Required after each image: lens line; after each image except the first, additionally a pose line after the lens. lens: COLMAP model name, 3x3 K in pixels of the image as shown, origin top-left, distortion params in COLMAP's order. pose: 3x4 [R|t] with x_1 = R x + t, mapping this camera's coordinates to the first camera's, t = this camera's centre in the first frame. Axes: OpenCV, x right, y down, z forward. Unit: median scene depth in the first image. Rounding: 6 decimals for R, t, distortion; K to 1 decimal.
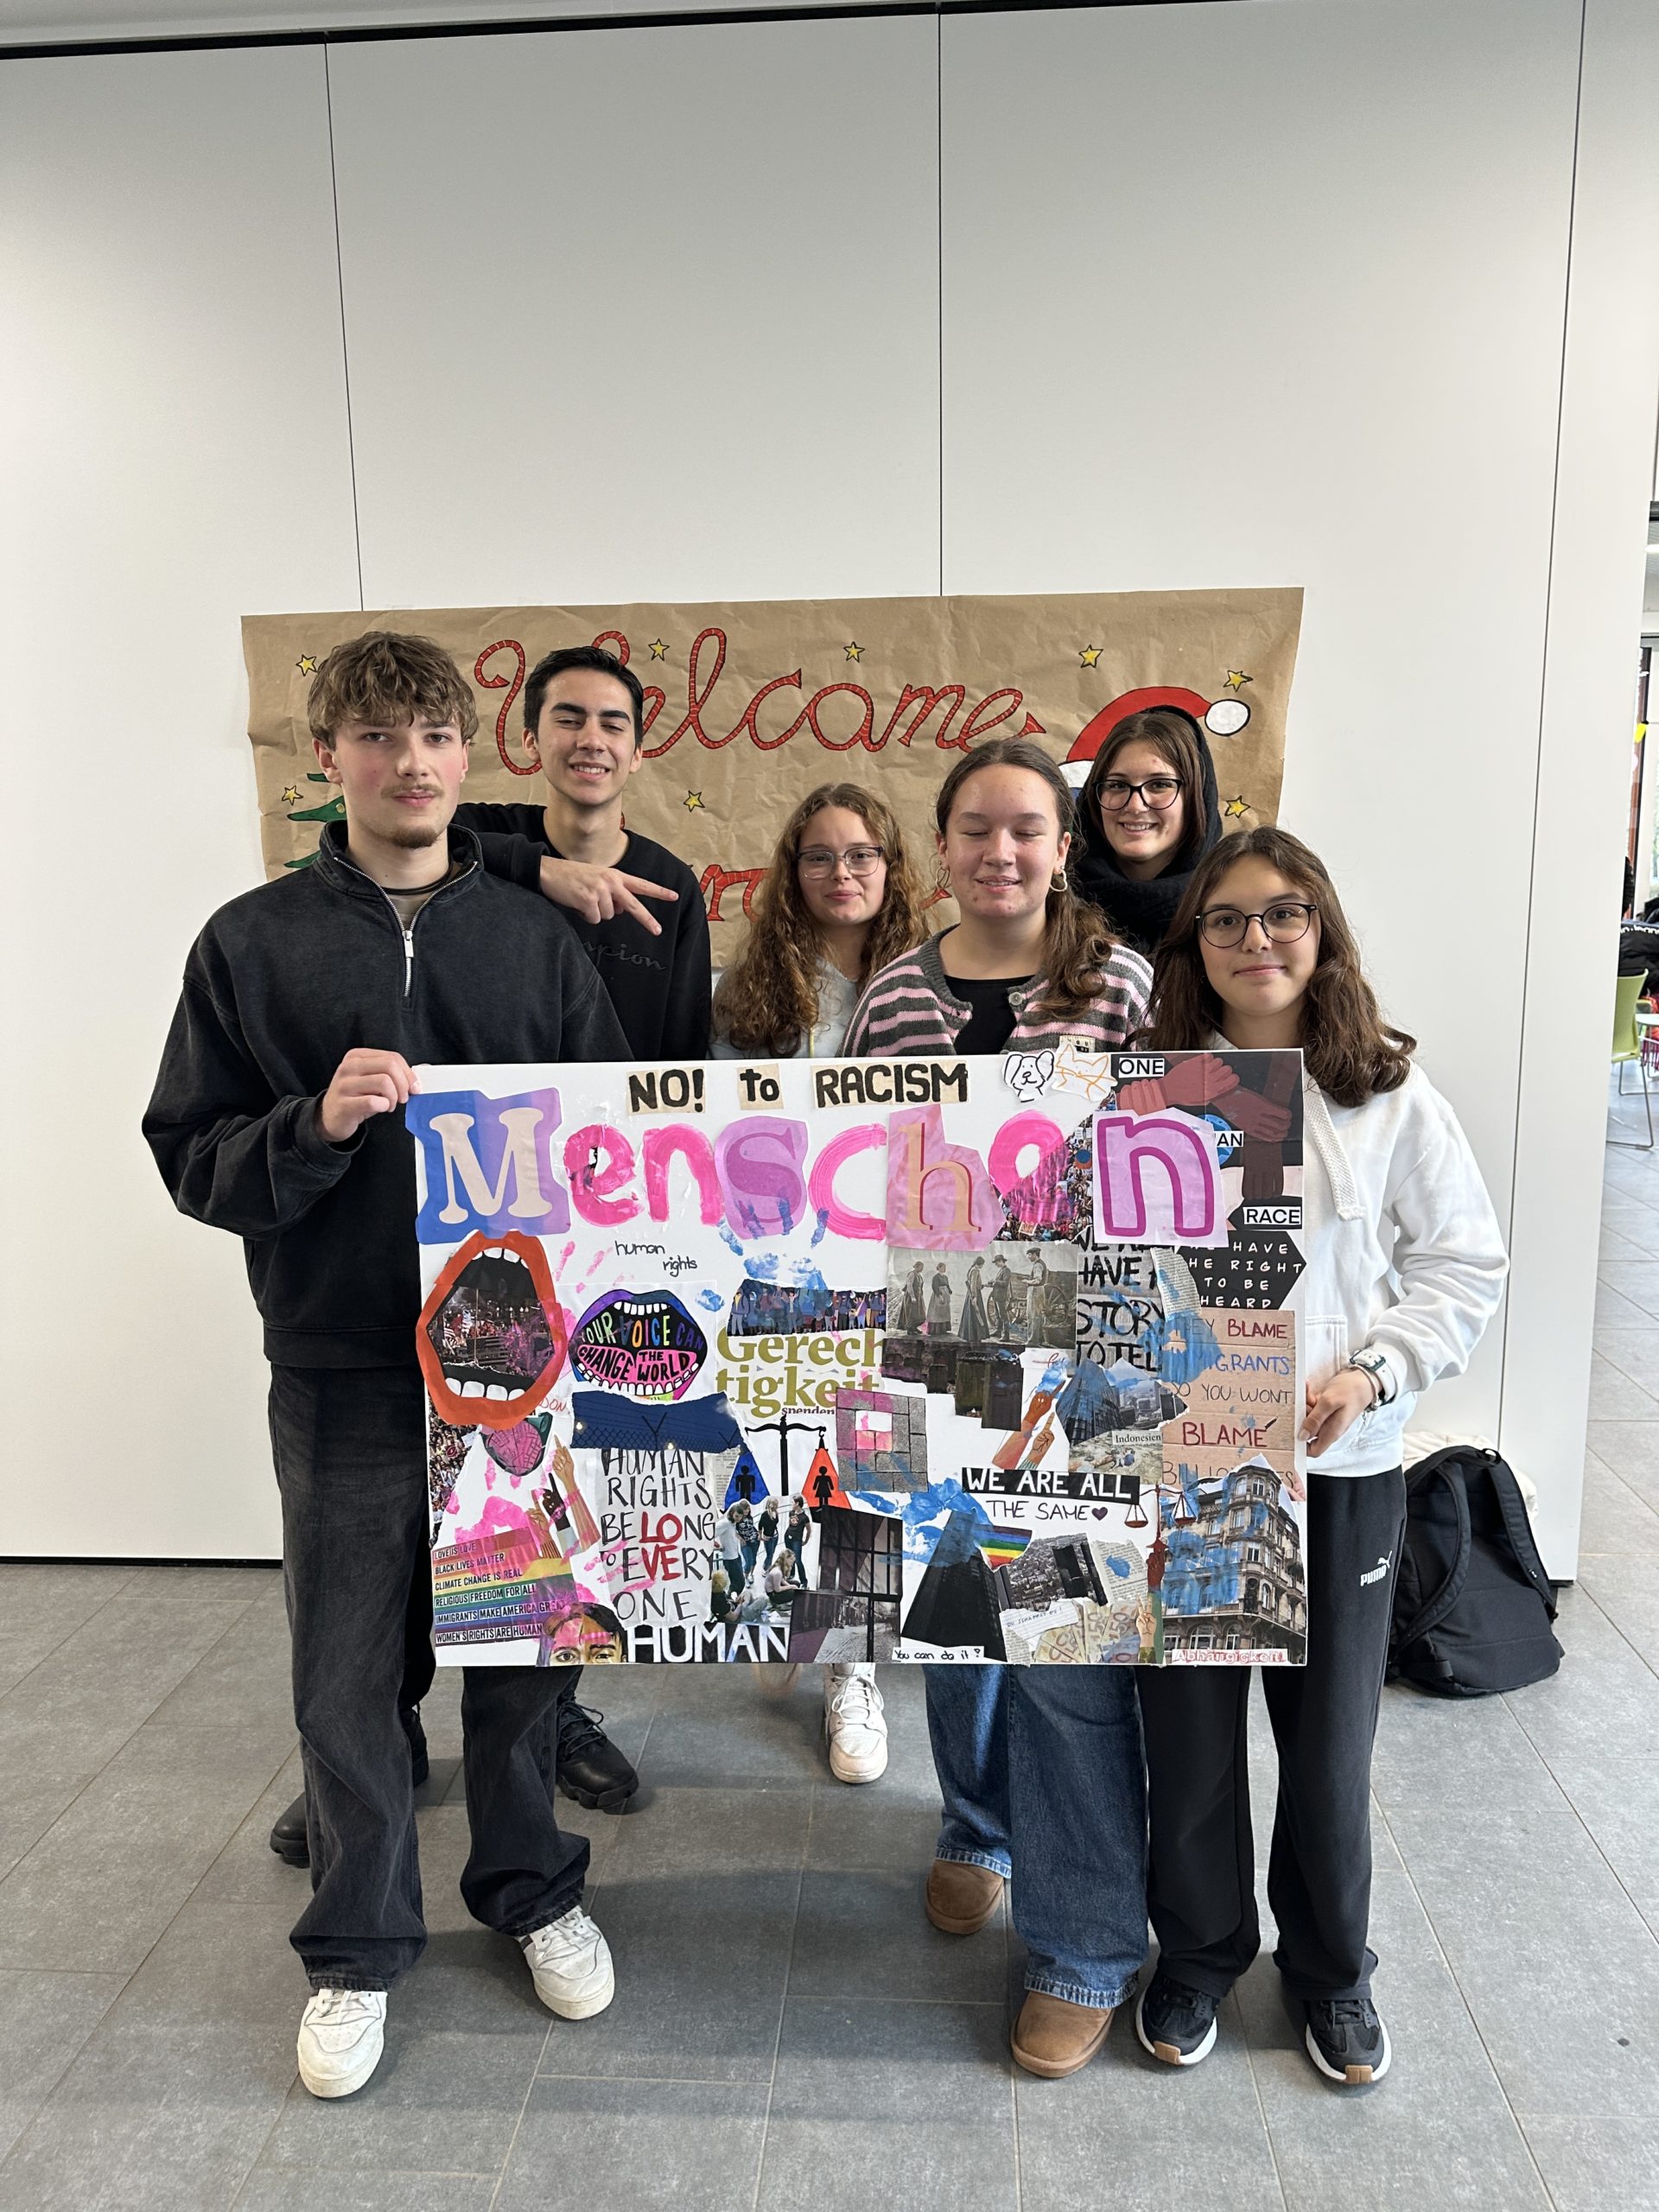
lens RADIAL K [[1556.0, 0, 844.2], [0, 1556.0, 1095.8], [0, 0, 1]] dist [0.128932, -0.156416]
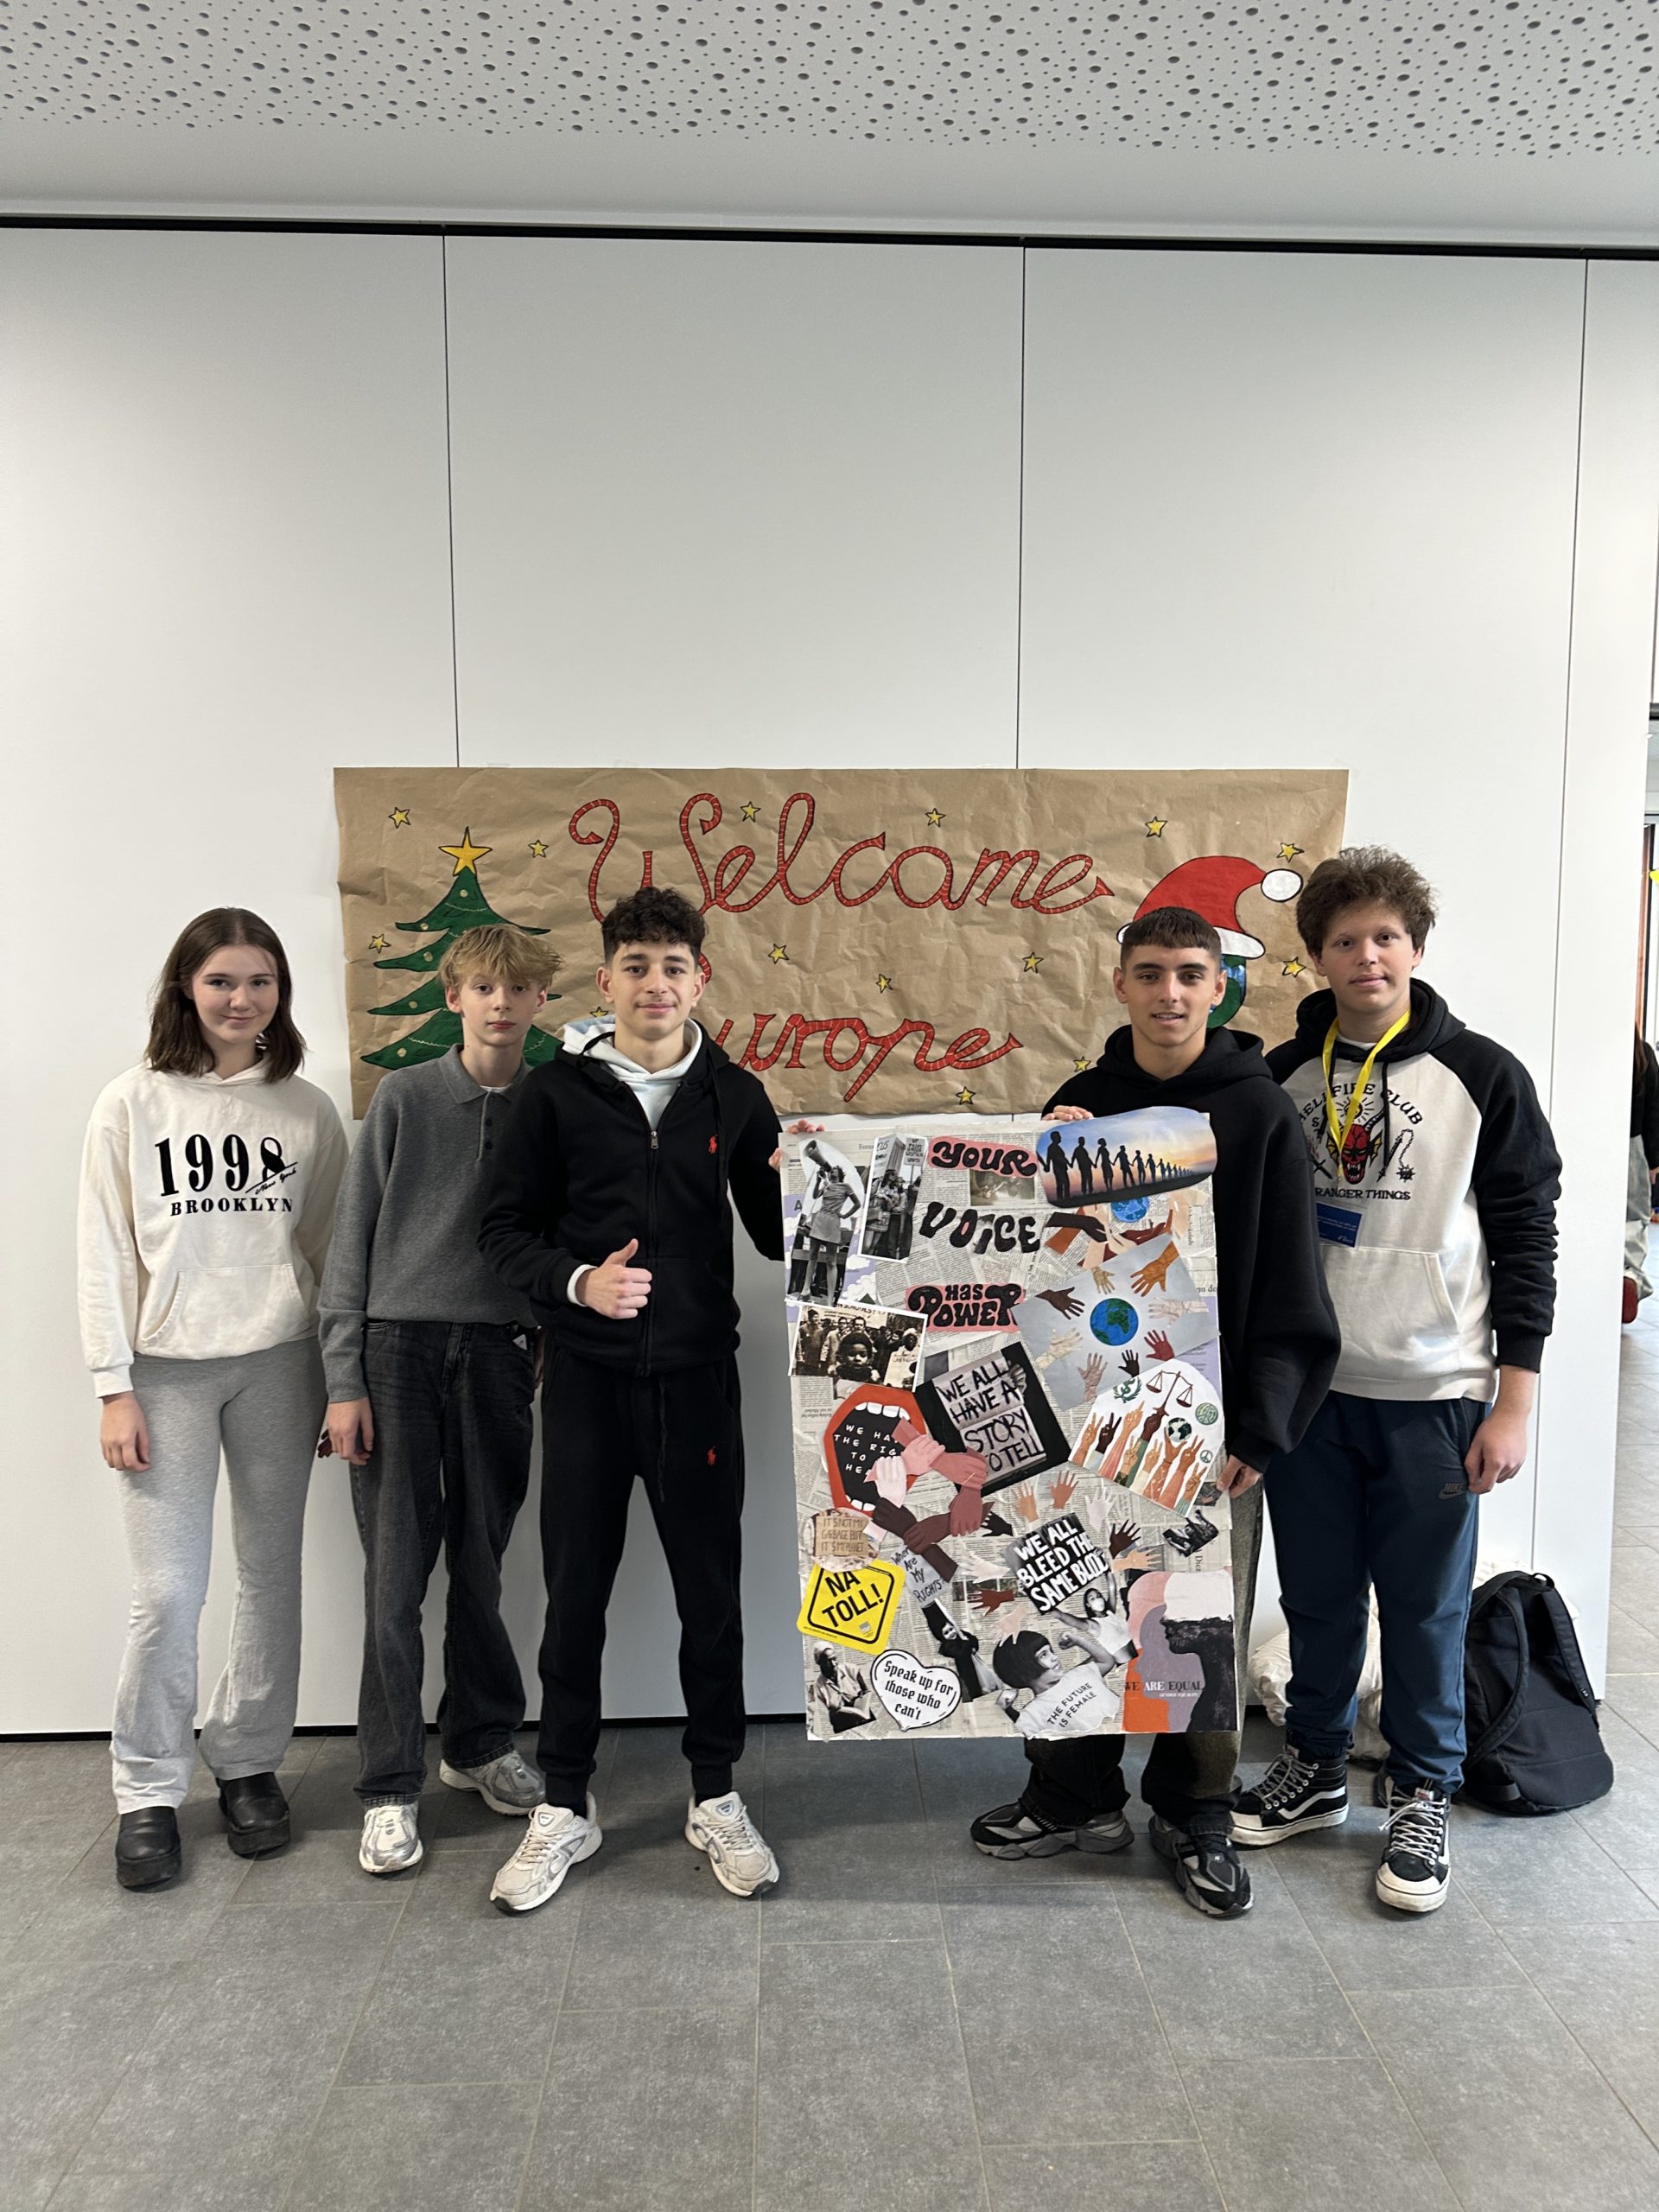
lens RADIAL K [[1551.4, 0, 843.9], [0, 1551.4, 1114.7], [0, 0, 1]] dist [0.111013, -0.110621]
pose [[0.994207, 0.003729, 0.107416, -0.152268], [0.005188, 0.996568, -0.082612, 0.003626], [-0.107355, 0.082691, 0.990776, -0.017973]]
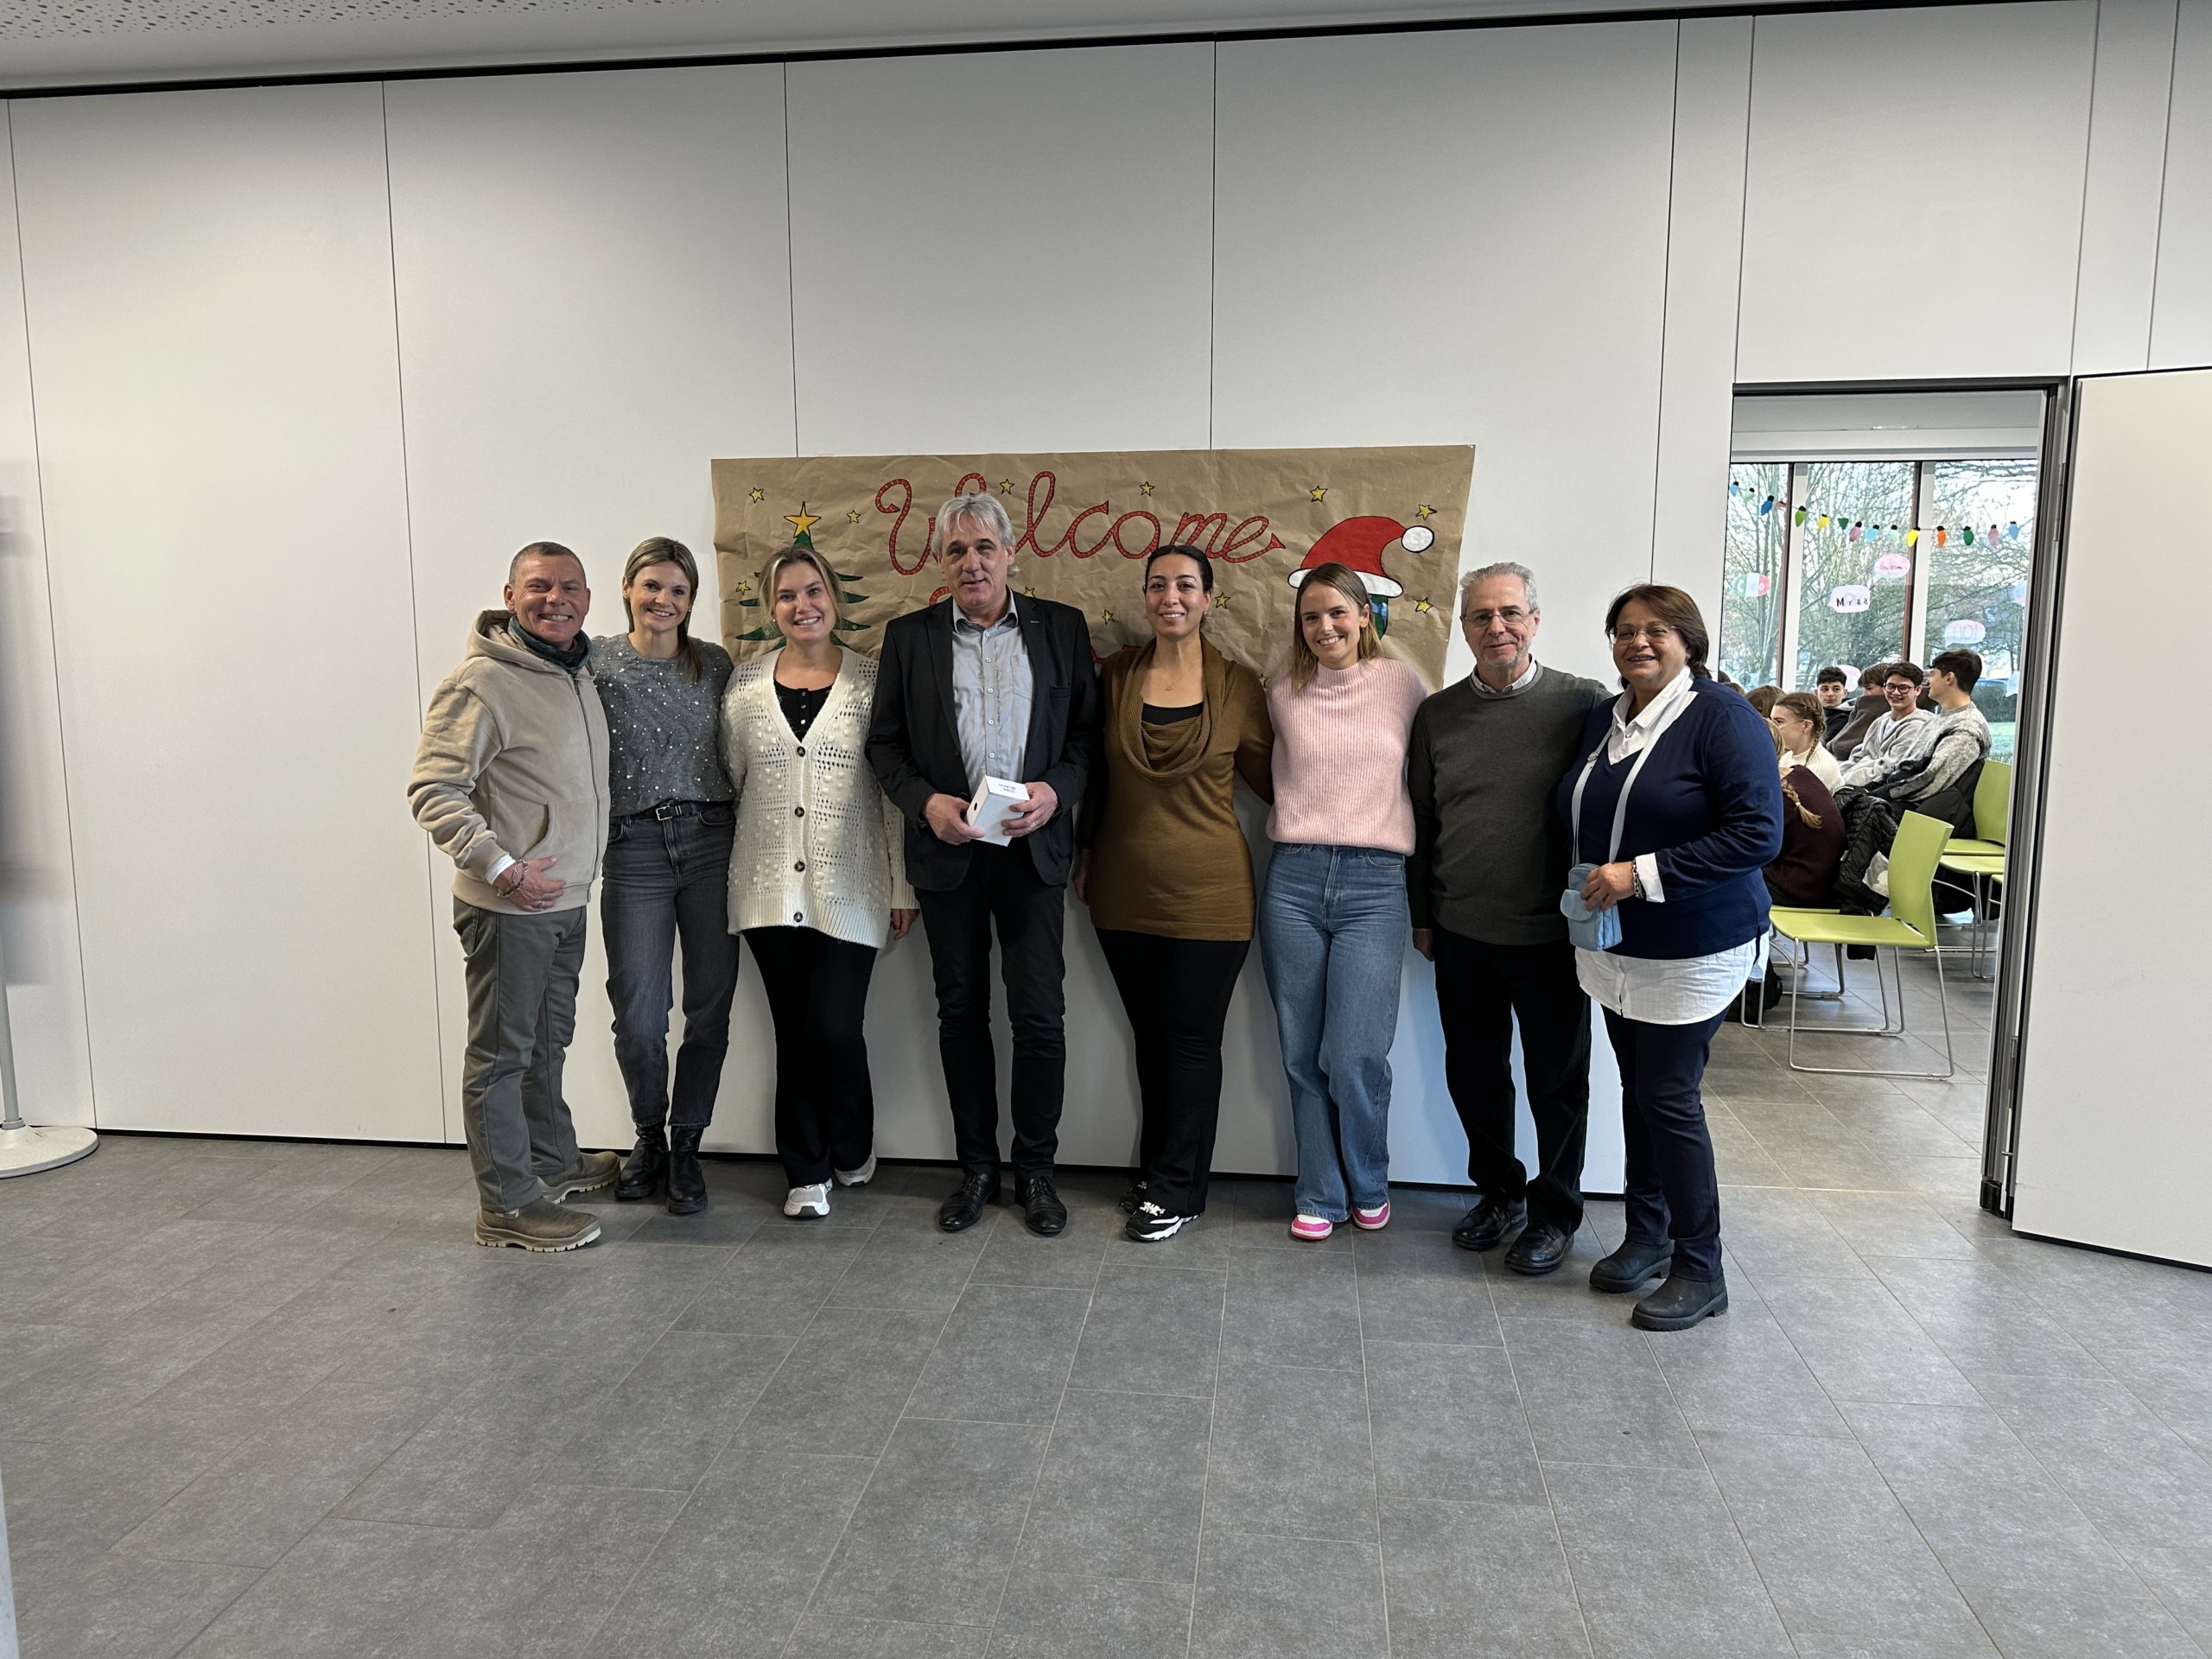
lens RADIAL K [[1551.4, 0, 1095.8], [0, 1551.4, 820.3], [0, 0, 1]] dist [0.111013, -0.110621]
pose [[0.997927, 0.020539, -0.060992, 0.046331], [-0.023108, 0.998862, -0.041723, 0.060961], [0.060066, 0.043046, 0.997266, -0.326209]]
